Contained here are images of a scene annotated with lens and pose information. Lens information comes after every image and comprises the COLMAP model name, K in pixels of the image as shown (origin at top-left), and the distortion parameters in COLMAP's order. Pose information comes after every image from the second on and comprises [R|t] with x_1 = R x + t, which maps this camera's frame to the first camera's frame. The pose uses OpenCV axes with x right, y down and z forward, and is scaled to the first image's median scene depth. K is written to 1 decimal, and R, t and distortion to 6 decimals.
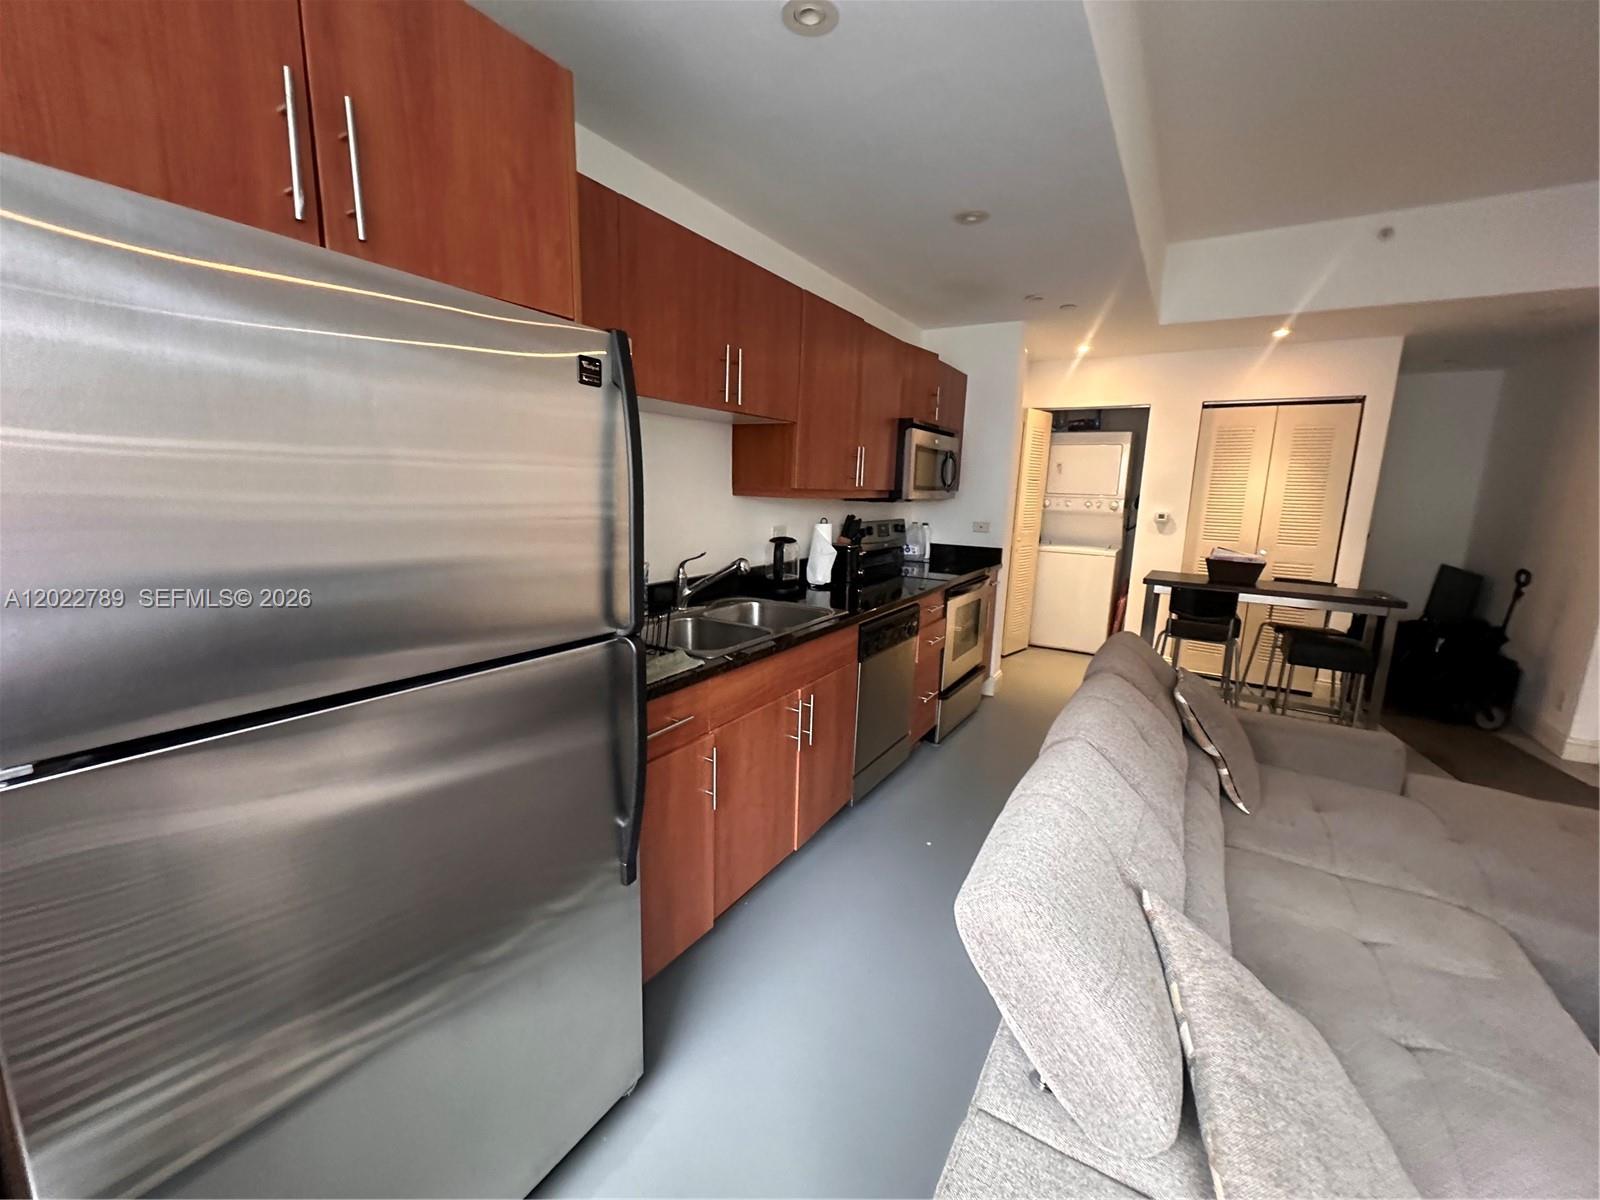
lens RADIAL K [[642.7, 0, 800.0], [0, 642.7, 600.0], [0, 0, 1]] dist [-0.003799, -0.000160]
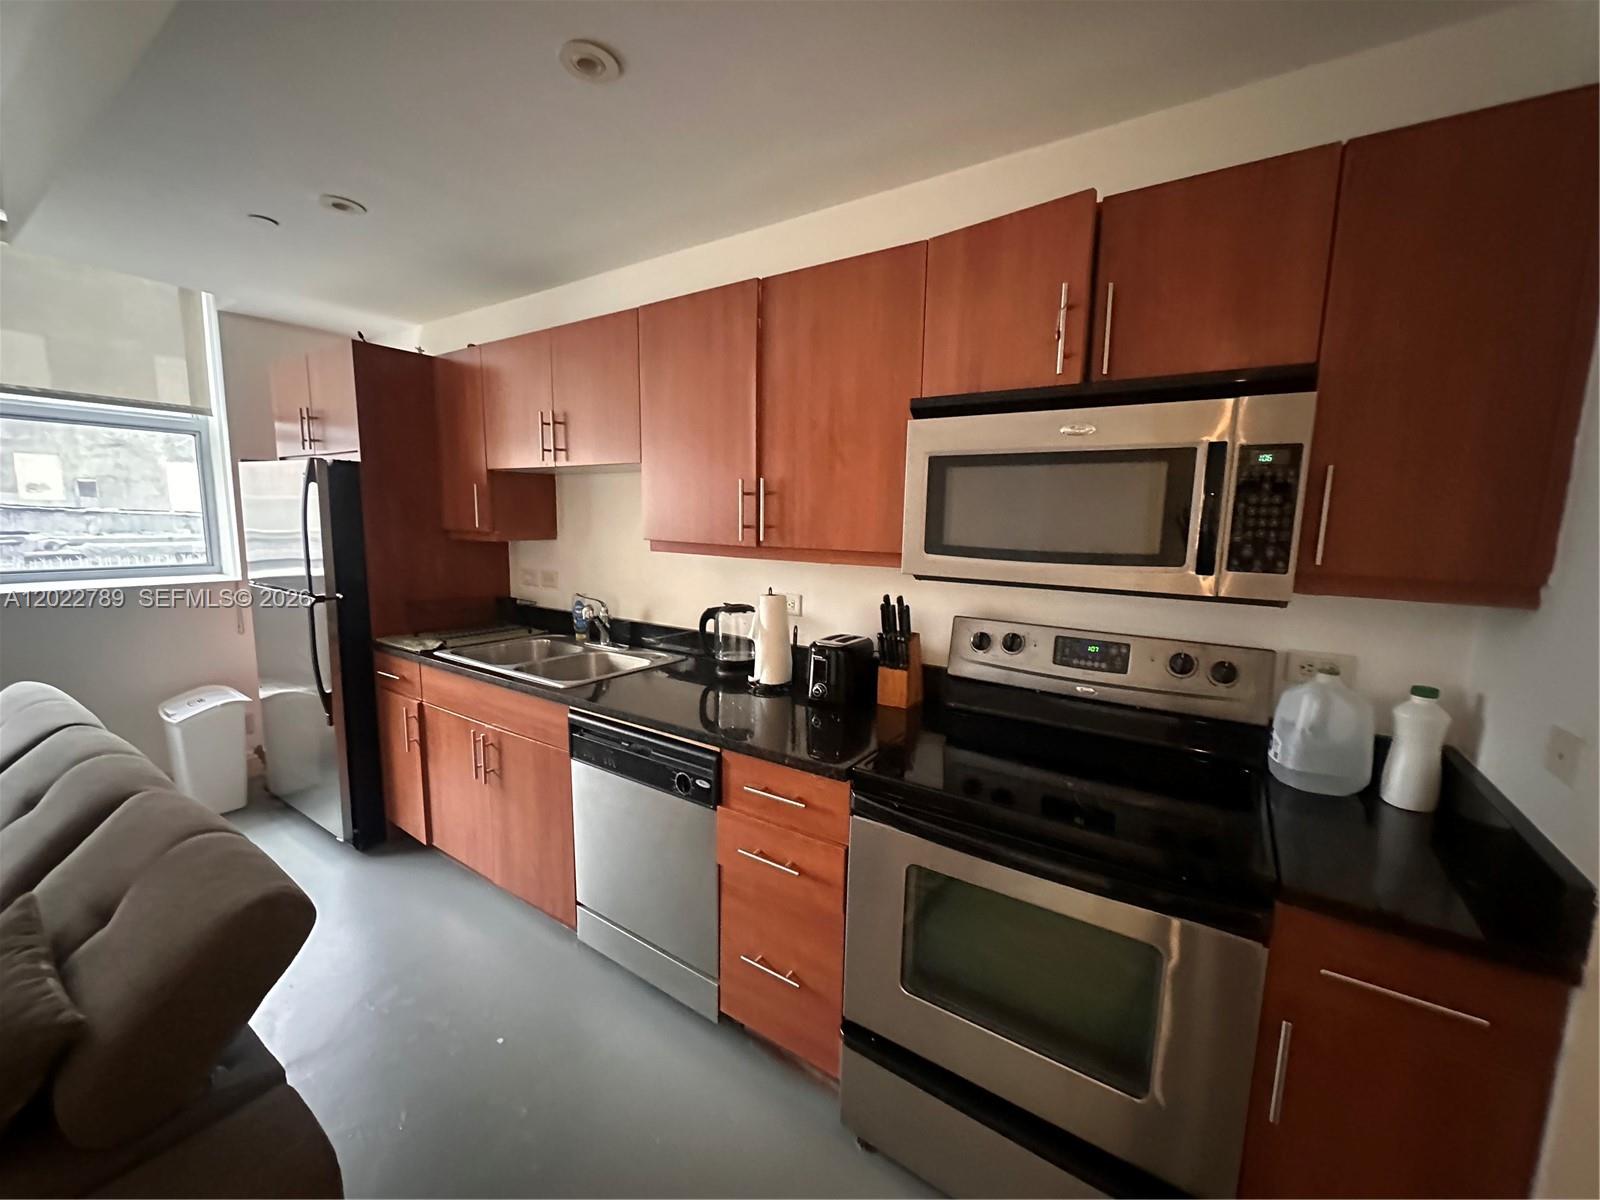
lens RADIAL K [[642.7, 0, 800.0], [0, 642.7, 600.0], [0, 0, 1]] dist [-0.003799, -0.000160]
pose [[-0.045391, 0.098210, -0.994130, 0.528617], [-0.203270, 0.973428, 0.105446, -0.142963], [0.978070, 0.206863, -0.024222, 0.784839]]
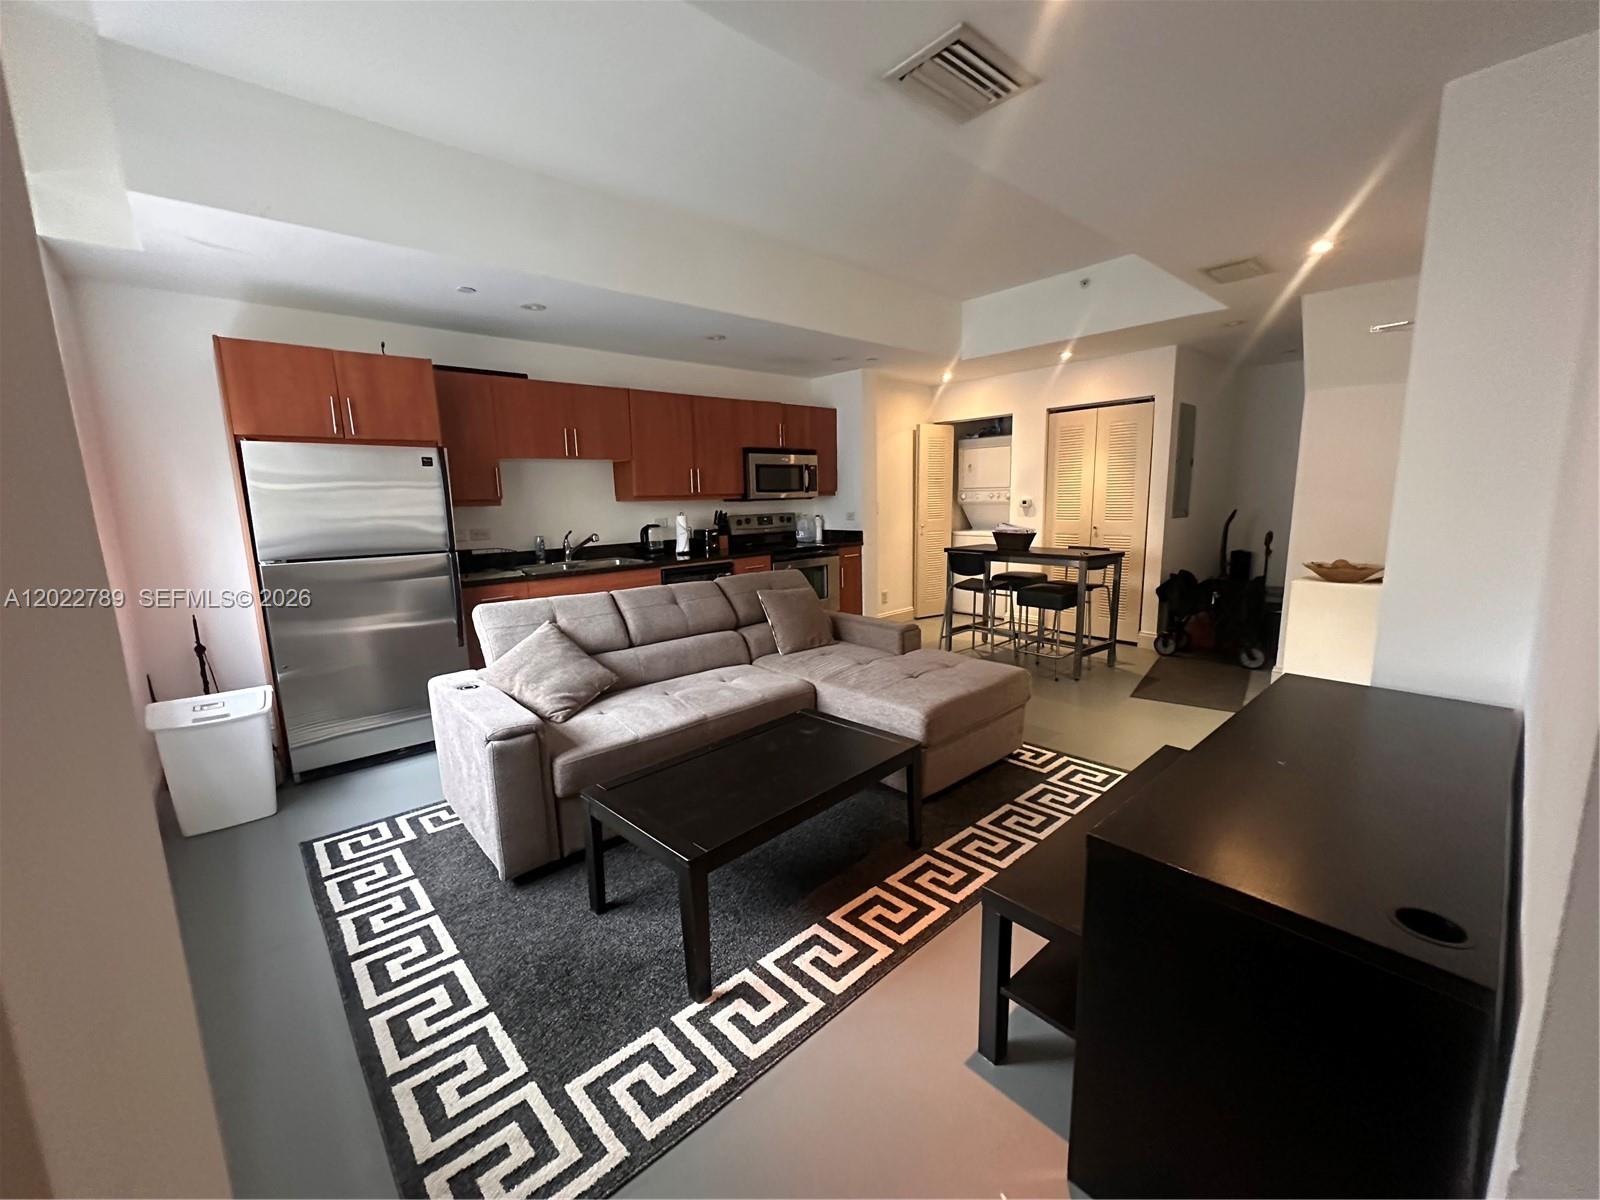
lens RADIAL K [[648.8, 0, 800.0], [0, 648.8, 600.0], [0, 0, 1]] dist [0.000898, 0.000032]
pose [[0.956984, -0.005202, -0.290095, 0.612177], [0.000004, 0.999839, -0.017916, 0.096608], [0.290141, 0.017145, 0.956830, -0.386241]]
